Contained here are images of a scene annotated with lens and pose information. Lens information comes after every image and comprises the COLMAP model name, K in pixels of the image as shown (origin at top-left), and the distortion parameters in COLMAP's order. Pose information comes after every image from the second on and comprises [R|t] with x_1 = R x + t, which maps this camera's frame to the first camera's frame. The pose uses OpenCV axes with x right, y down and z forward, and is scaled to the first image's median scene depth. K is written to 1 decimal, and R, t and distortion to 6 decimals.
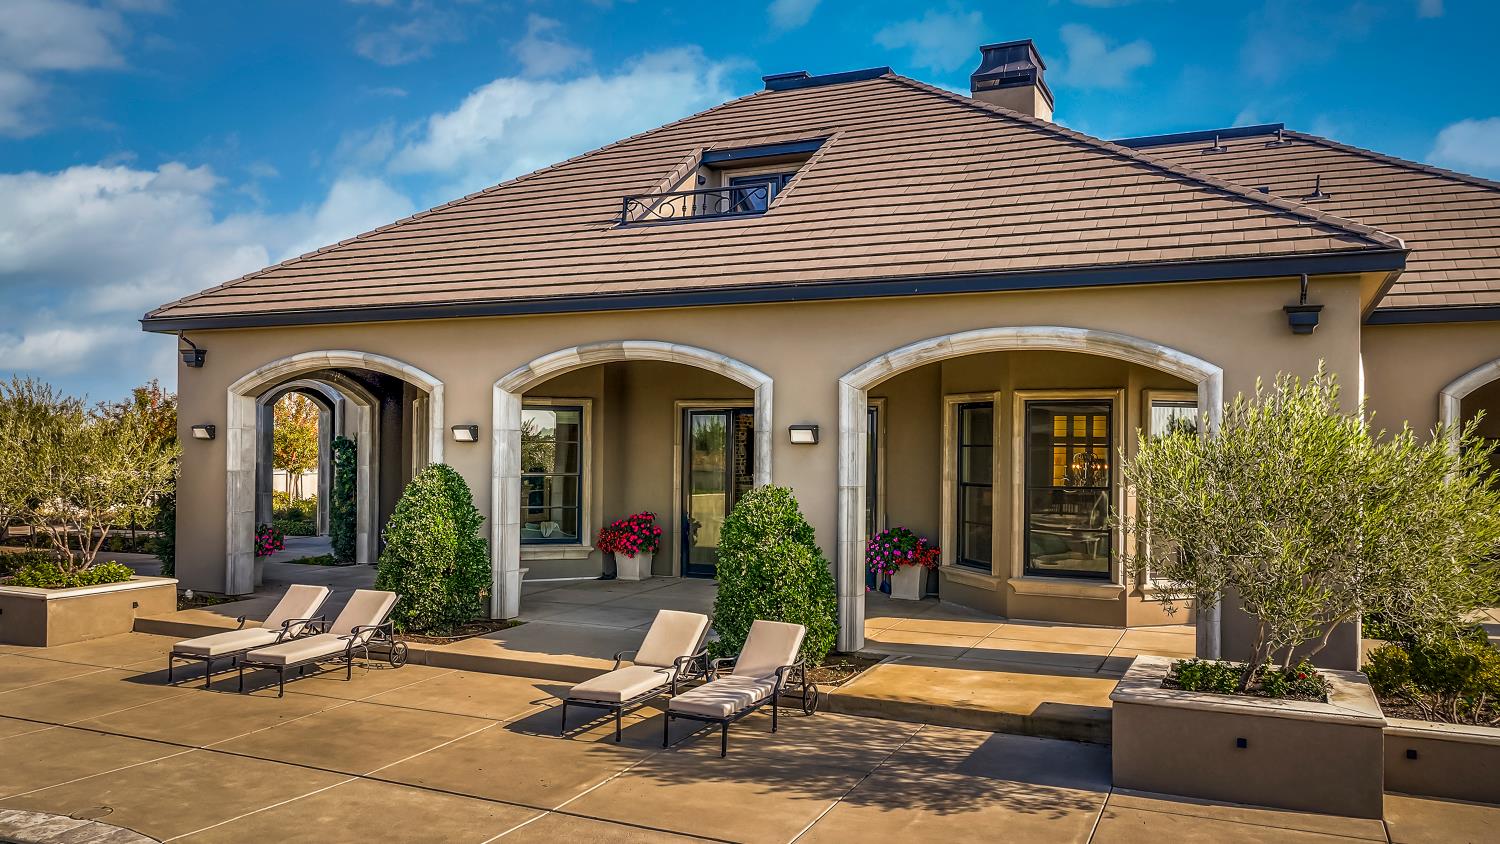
lens RADIAL K [[1124.2, 0, 754.9], [0, 1124.2, 449.1], [0, 0, 1]] dist [0.010498, -0.007655]
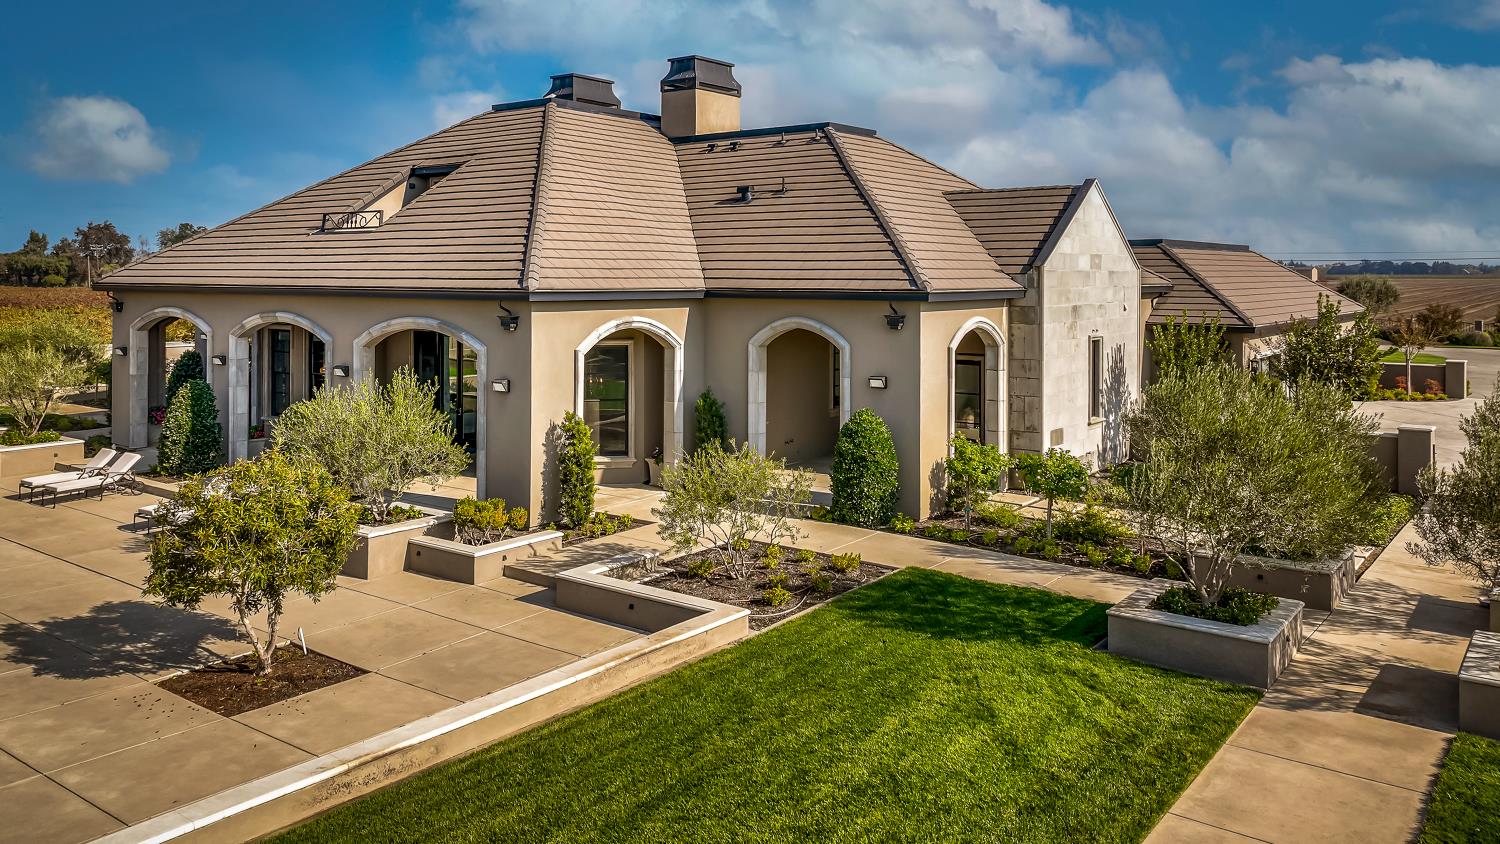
lens RADIAL K [[1121.2, 0, 742.0], [0, 1121.2, 300.2], [0, 0, 1]] dist [-0.002585, -0.003744]
pose [[0.977019, -0.004886, -0.213095, 0.935886], [0.008711, 0.999817, 0.017011, -0.135068], [0.212973, -0.018477, 0.976883, -0.530553]]
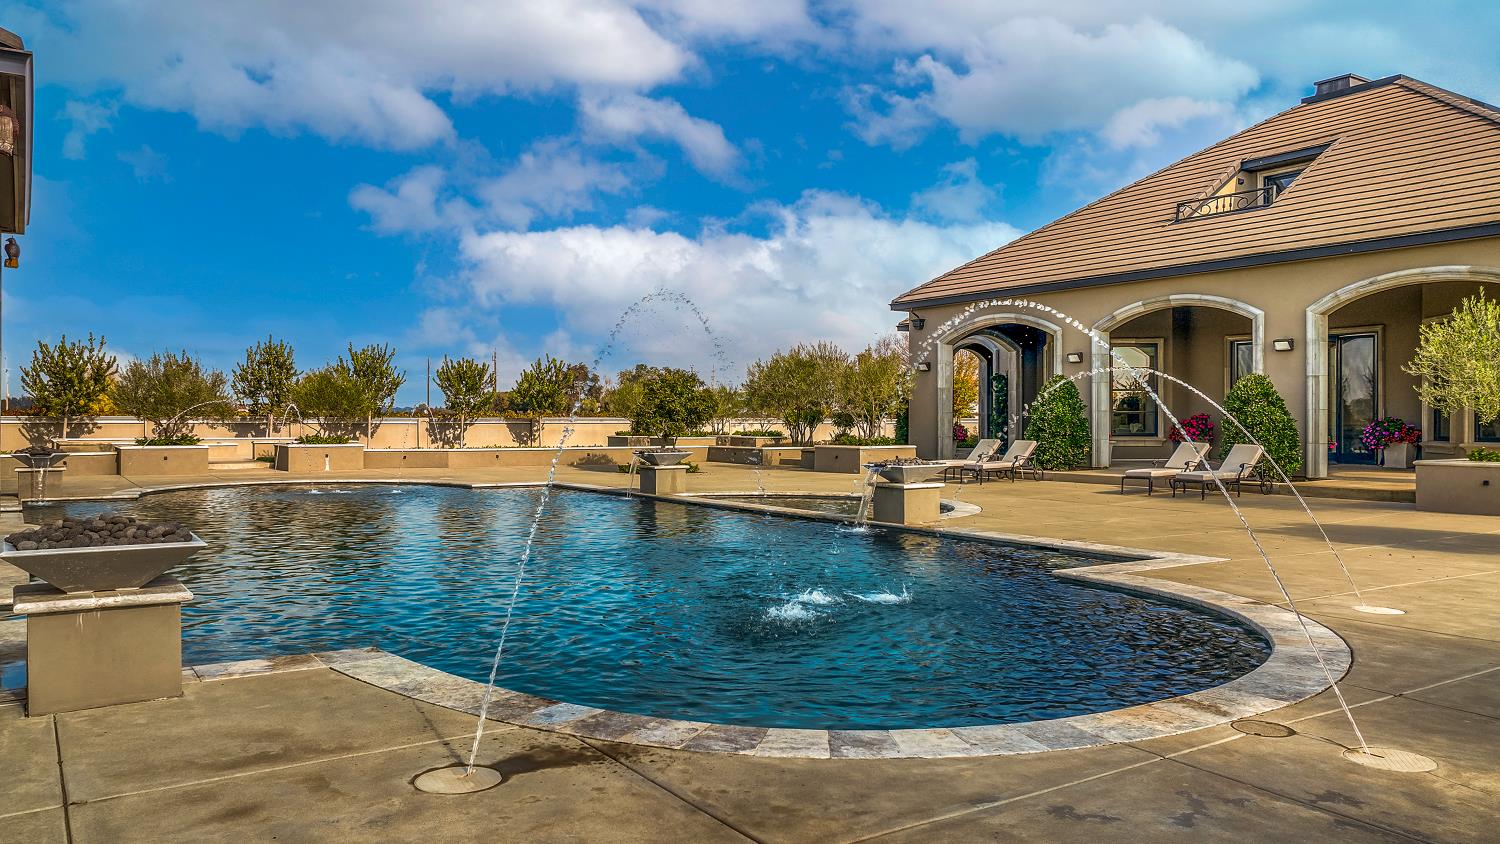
lens RADIAL K [[1085.0, 0, 752.2], [0, 1085.0, 440.6], [0, 0, 1]] dist [0.000614, -0.000450]
pose [[0.849740, -0.001818, -0.527198, 0.195781], [0.011186, 0.999831, 0.014581, 0.084758], [0.527083, -0.018287, 0.849617, -0.665374]]
